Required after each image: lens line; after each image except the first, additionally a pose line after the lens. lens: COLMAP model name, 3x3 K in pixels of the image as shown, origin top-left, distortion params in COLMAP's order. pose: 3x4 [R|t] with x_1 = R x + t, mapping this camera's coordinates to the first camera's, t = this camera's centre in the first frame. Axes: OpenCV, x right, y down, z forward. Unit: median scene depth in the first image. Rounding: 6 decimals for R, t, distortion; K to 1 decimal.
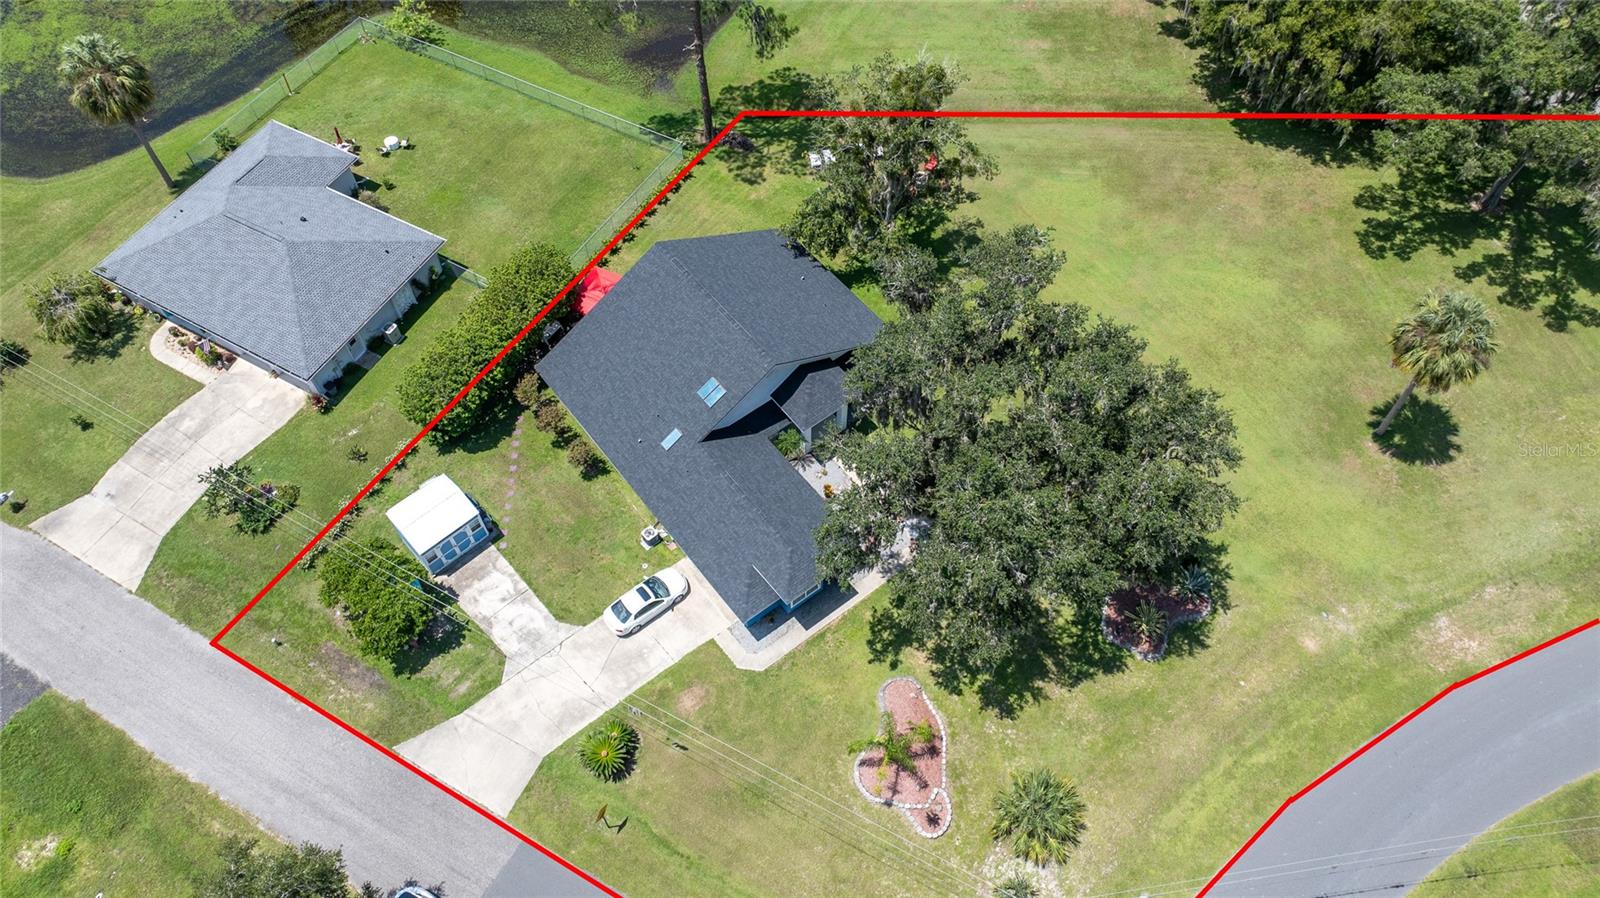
lens RADIAL K [[1132.6, 0, 800.0], [0, 1132.6, 455.0], [0, 0, 1]] dist [-0.059864, 0.053328]
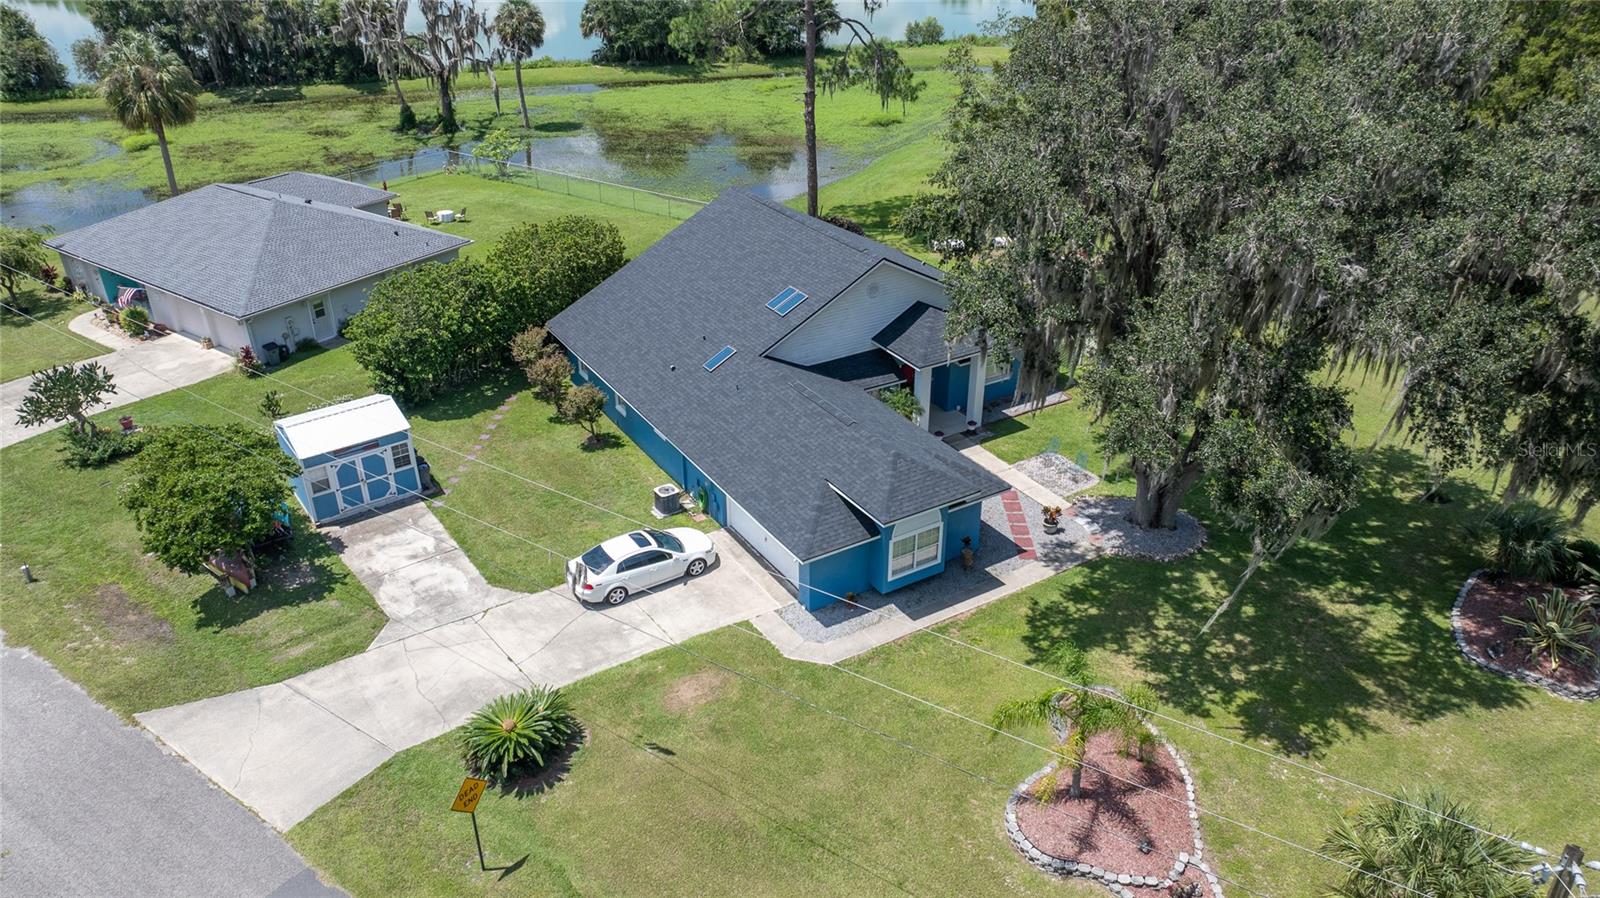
lens RADIAL K [[1132.6, 0, 804.4], [0, 1132.6, 452.6], [0, 0, 1]] dist [-0.059864, 0.053328]
pose [[0.994290, 0.051509, -0.093460, 0.000117], [-0.089096, 0.882727, -0.461363, 0.347601], [0.058735, 0.467055, 0.882275, 0.461681]]
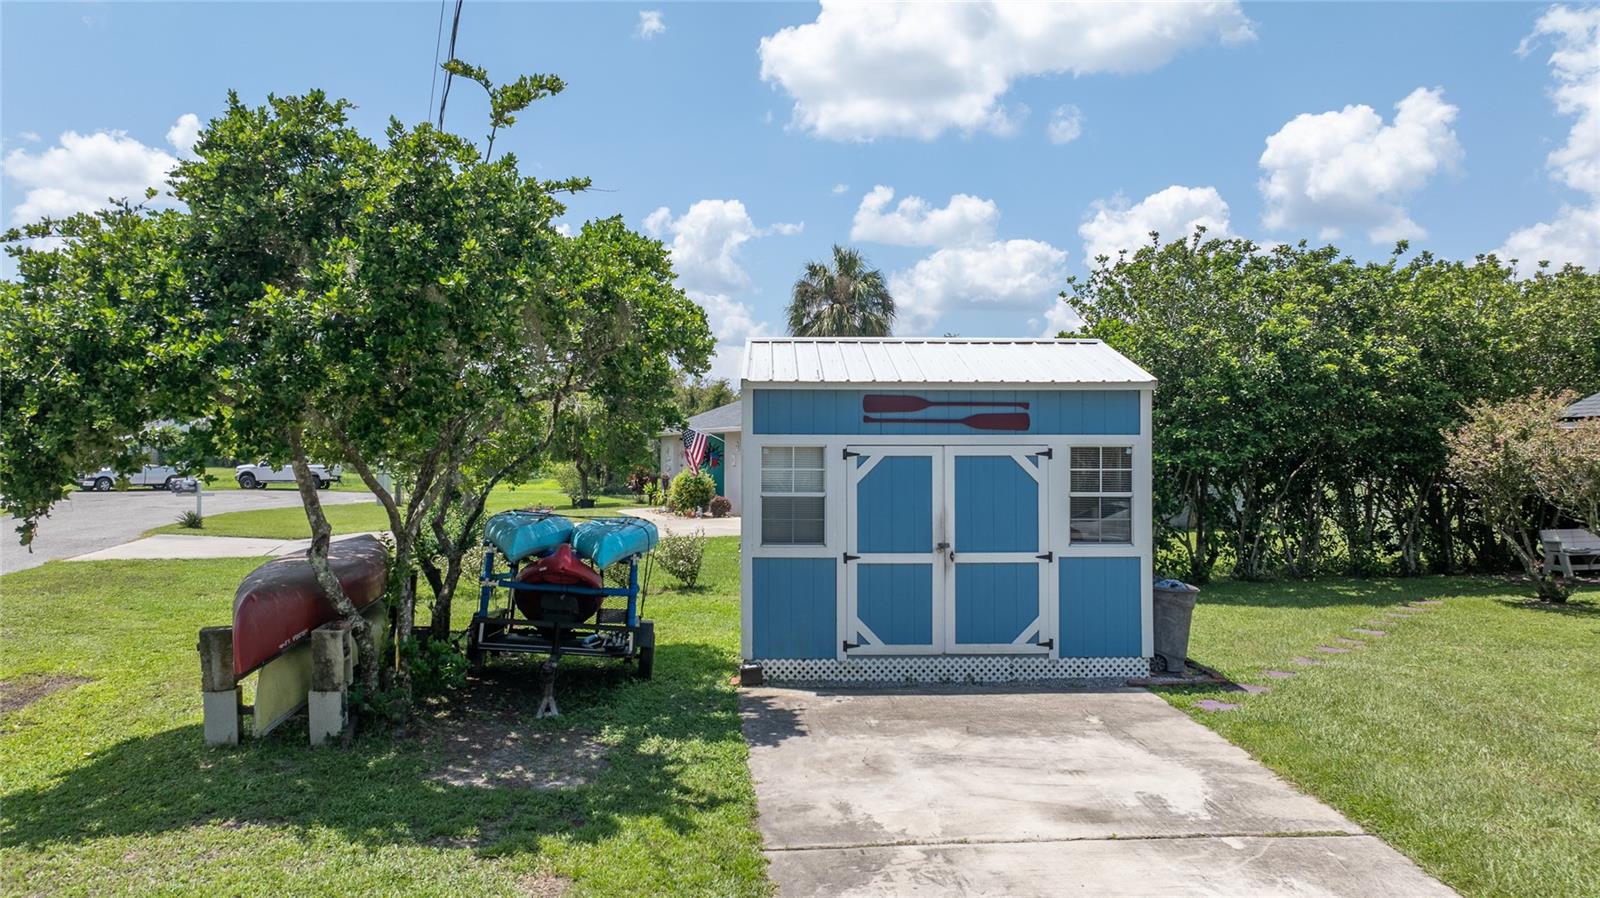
lens RADIAL K [[1132.6, 0, 794.9], [0, 1132.6, 443.7], [0, 0, 1]] dist [-0.059864, 0.053328]
pose [[0.750512, -0.002284, -0.660853, -0.218120], [-0.553967, 0.543099, -0.631002, 0.196466], [0.360350, 0.839665, 0.406337, 0.937964]]
